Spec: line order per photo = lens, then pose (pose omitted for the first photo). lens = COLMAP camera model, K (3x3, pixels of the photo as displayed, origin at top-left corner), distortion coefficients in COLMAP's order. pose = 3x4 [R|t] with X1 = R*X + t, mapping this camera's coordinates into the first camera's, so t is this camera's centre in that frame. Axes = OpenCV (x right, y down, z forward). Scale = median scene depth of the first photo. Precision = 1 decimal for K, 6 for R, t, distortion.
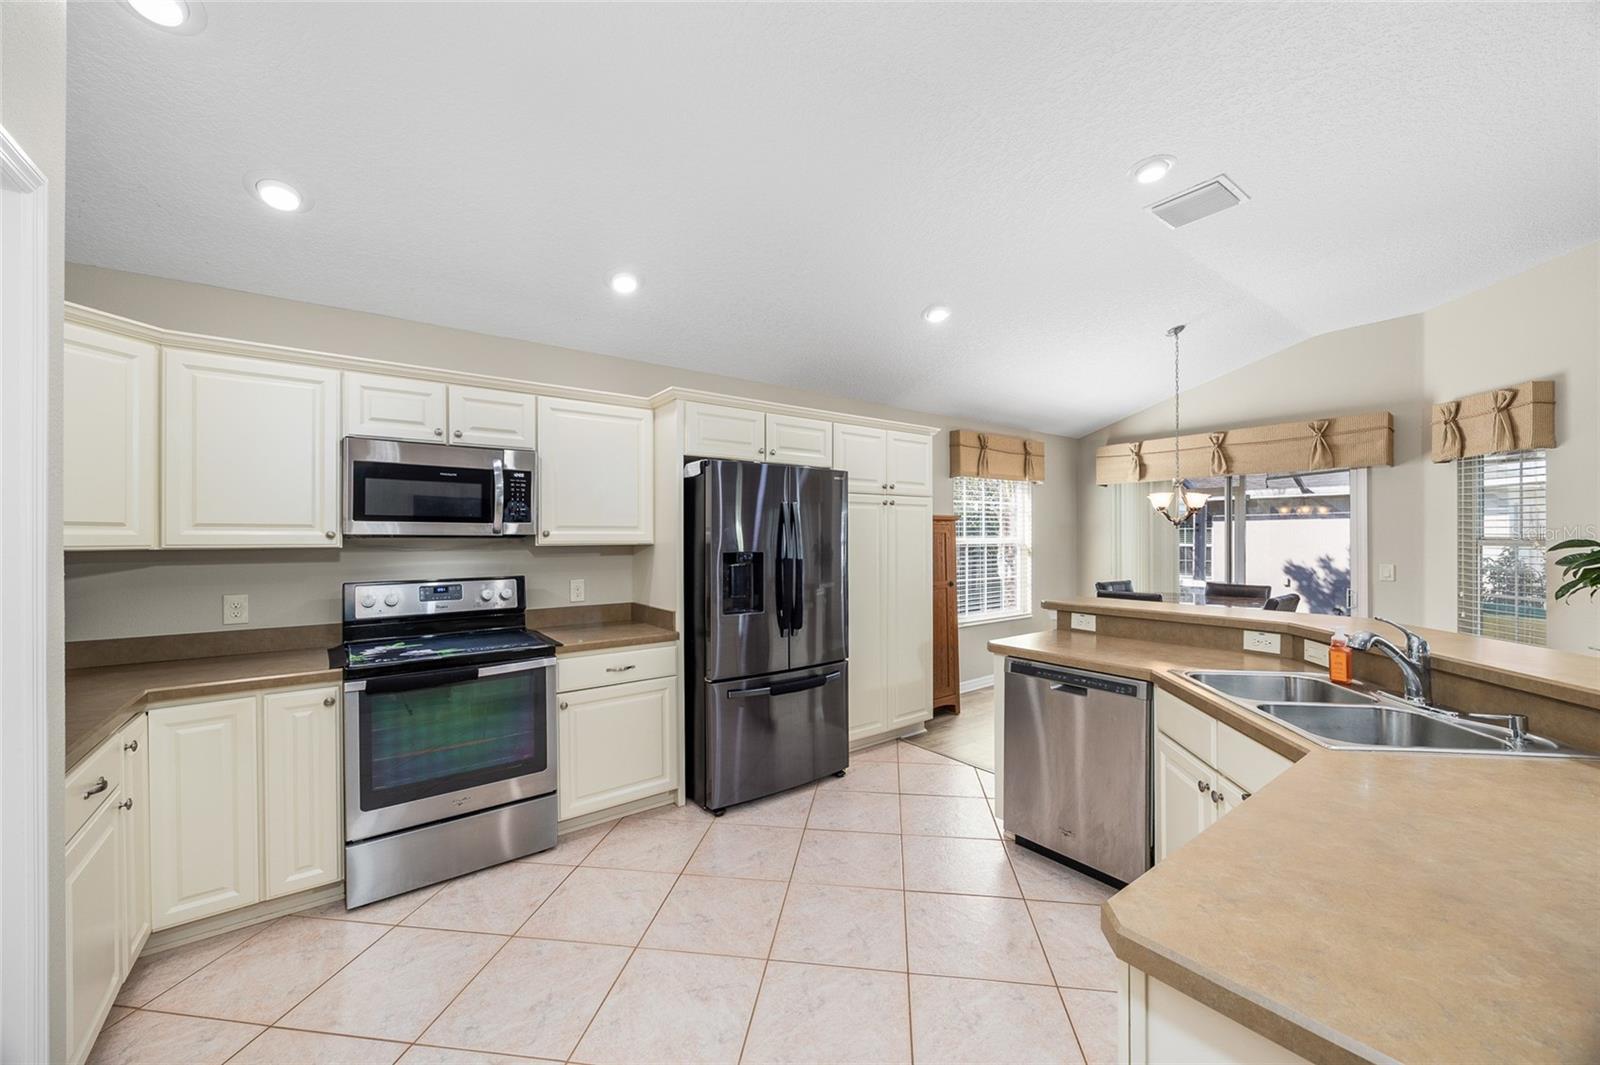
lens RADIAL K [[604.9, 0, 799.0], [0, 604.9, 537.7], [0, 0, 1]] dist [-0.006353, -0.000222]
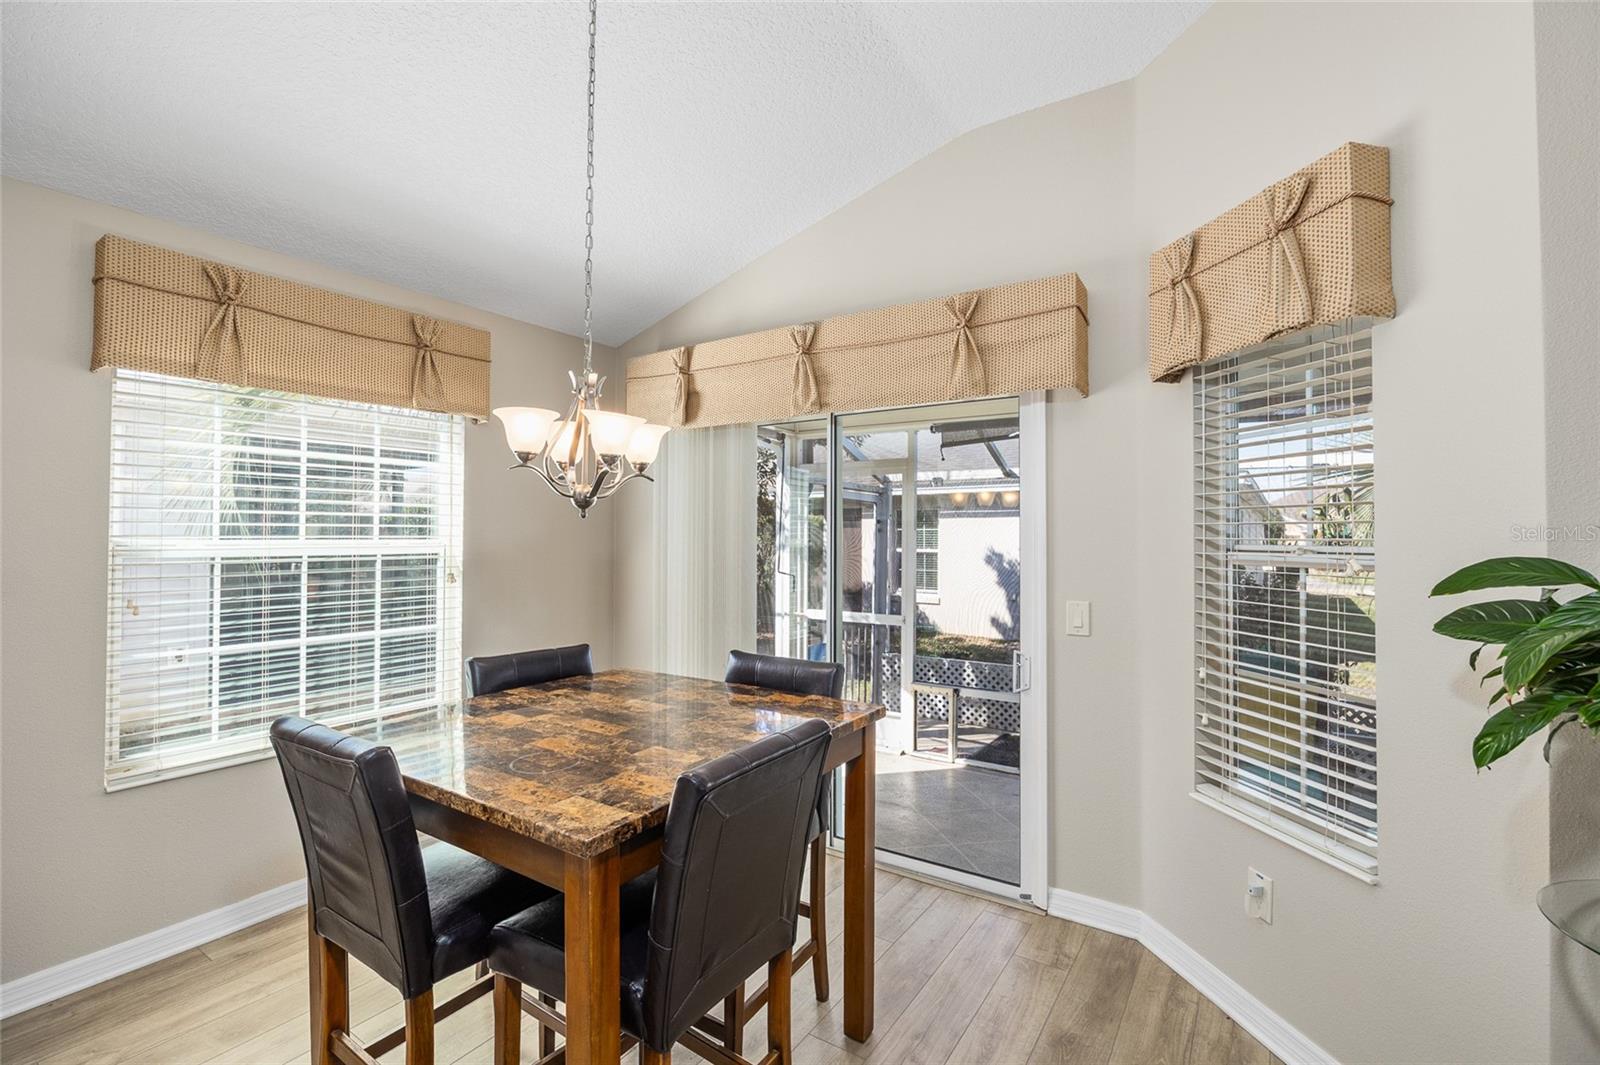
lens RADIAL K [[708.5, 0, 800.8], [0, 708.5, 525.9], [0, 0, 1]] dist [-0.018228, 0.001359]
pose [[0.940362, 0.011173, 0.339991, 0.864842], [-0.005331, 0.999822, -0.018112, -0.004896], [-0.340133, 0.015219, 0.940254, 0.815692]]
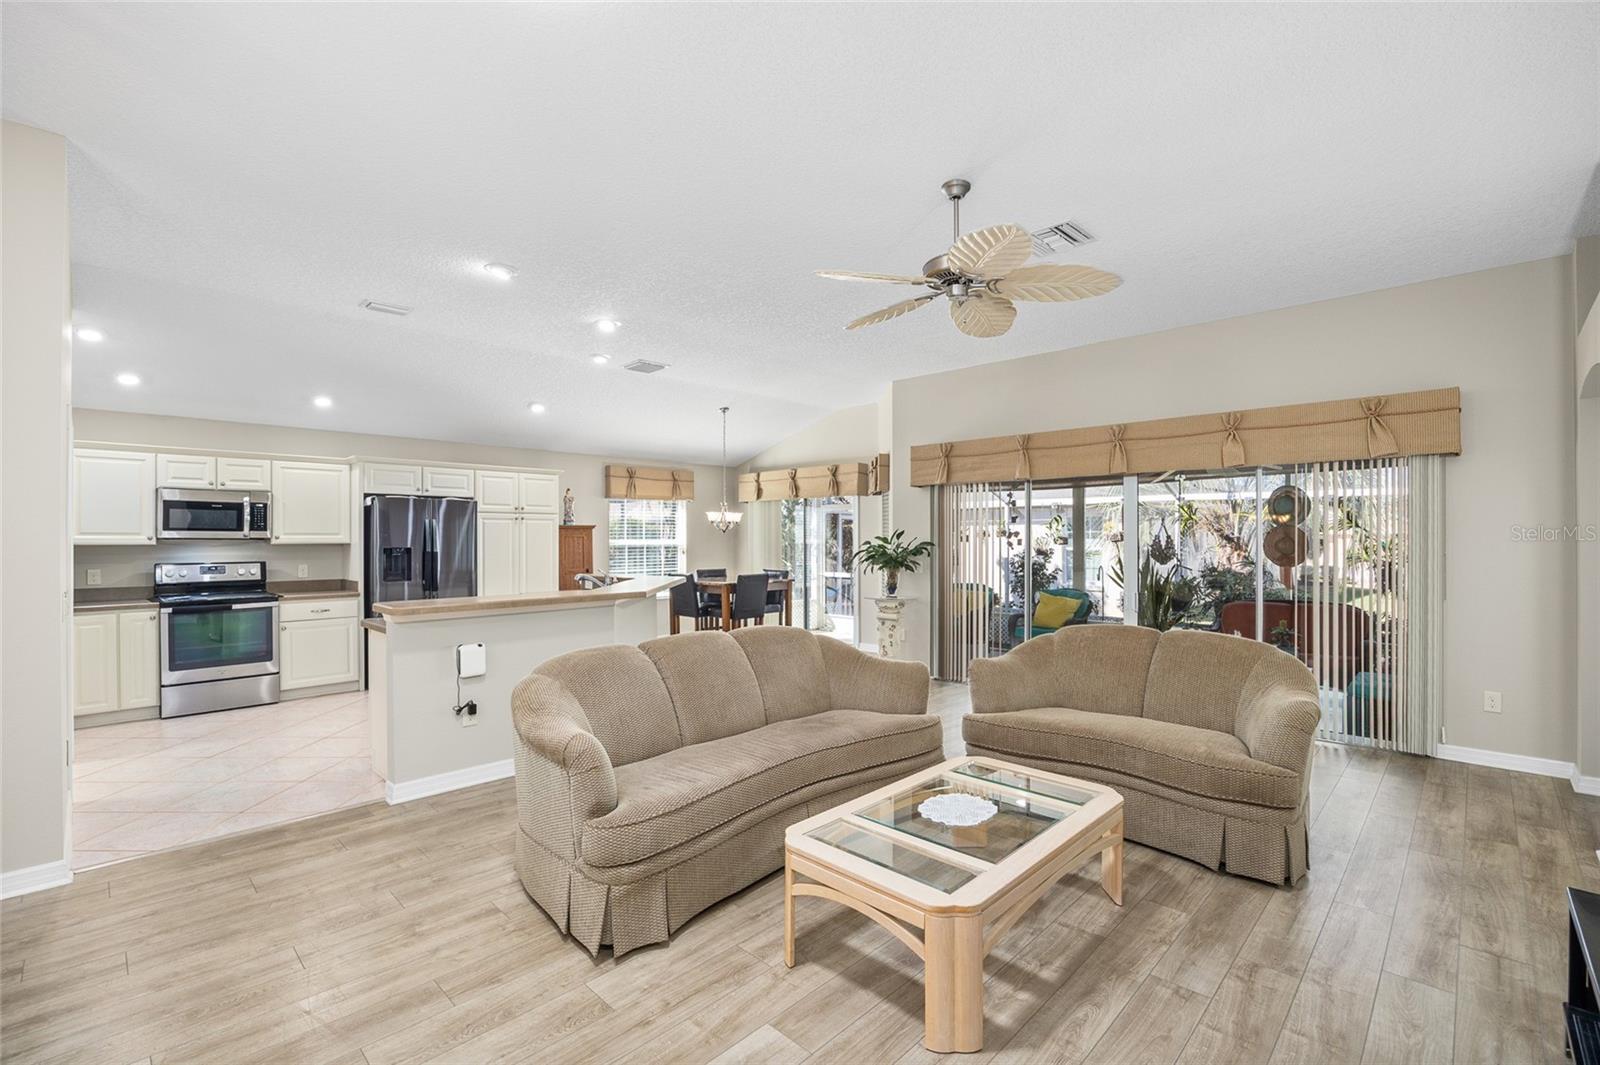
lens RADIAL K [[708.5, 0, 801.7], [0, 708.5, 536.3], [0, 0, 1]] dist [-0.018228, 0.001359]
pose [[0.987299, 0.001199, 0.158870, 0.758897], [-0.000163, 0.999979, -0.006531, 0.003436], [-0.158874, 0.006422, 0.987278, -1.254856]]
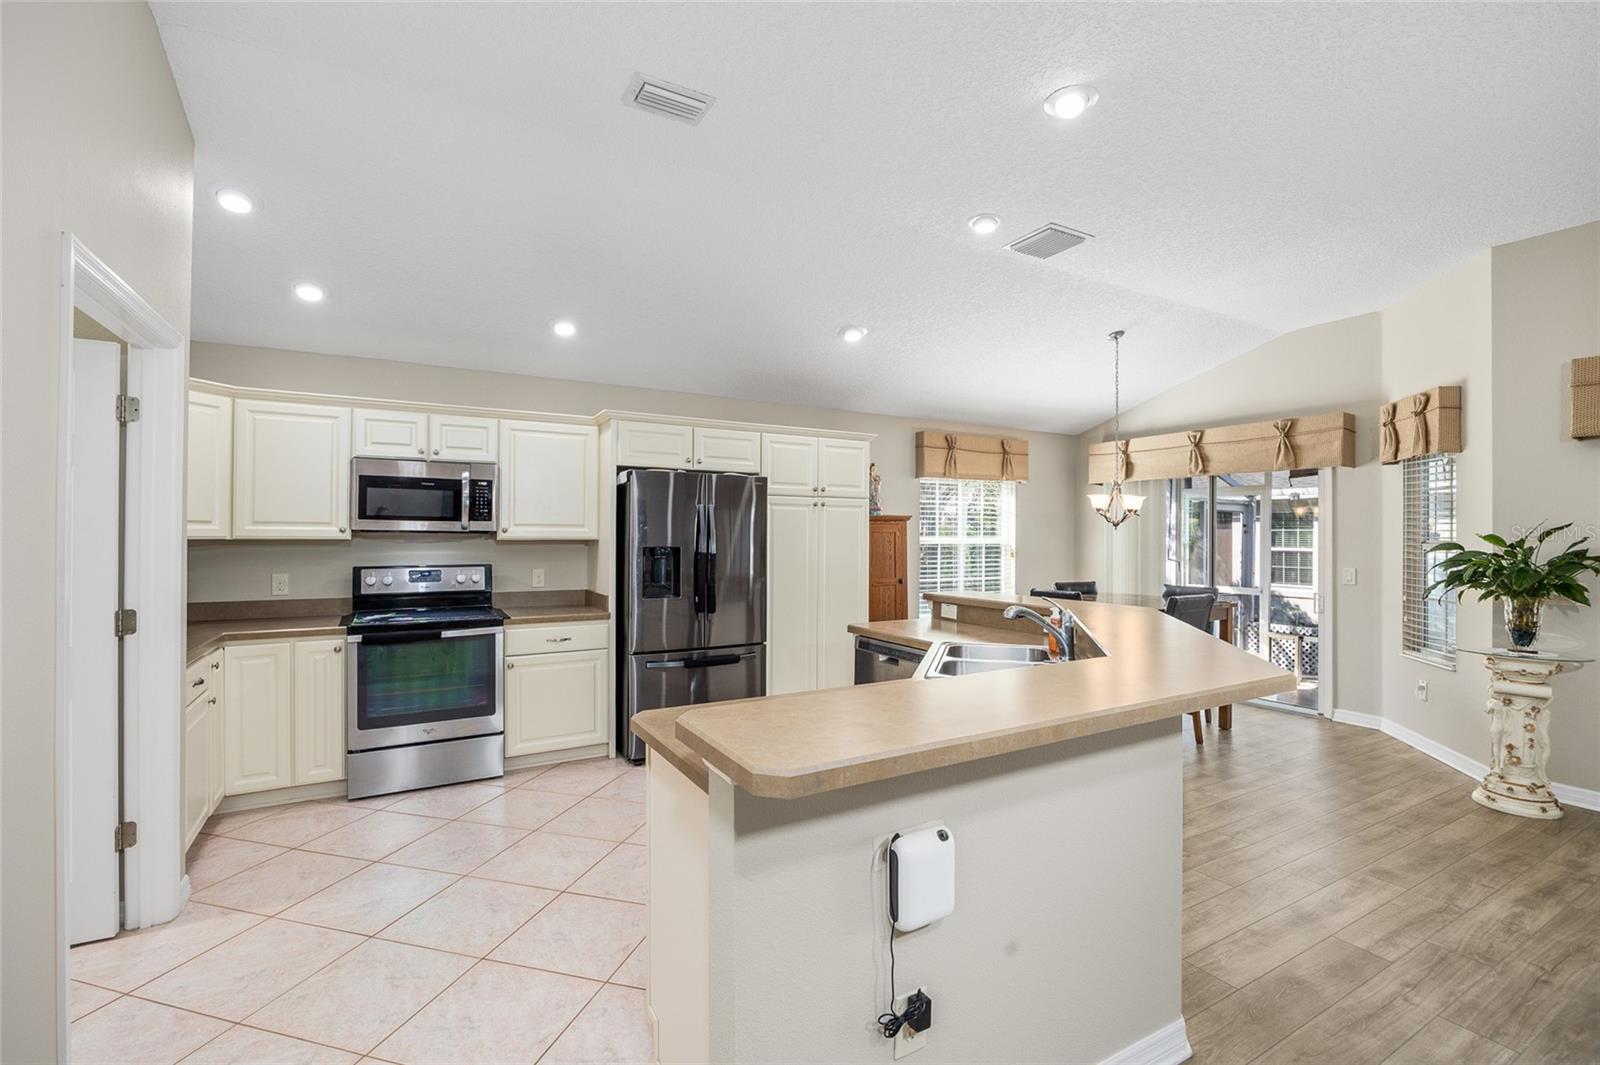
lens RADIAL K [[708.5, 0, 799.4], [0, 708.5, 531.0], [0, 0, 1]] dist [-0.018228, 0.001359]
pose [[0.992504, 0.007206, -0.121996, 0.345207], [-0.008197, 0.999937, -0.007623, 0.001114], [0.121934, 0.008566, 0.992501, -0.352254]]
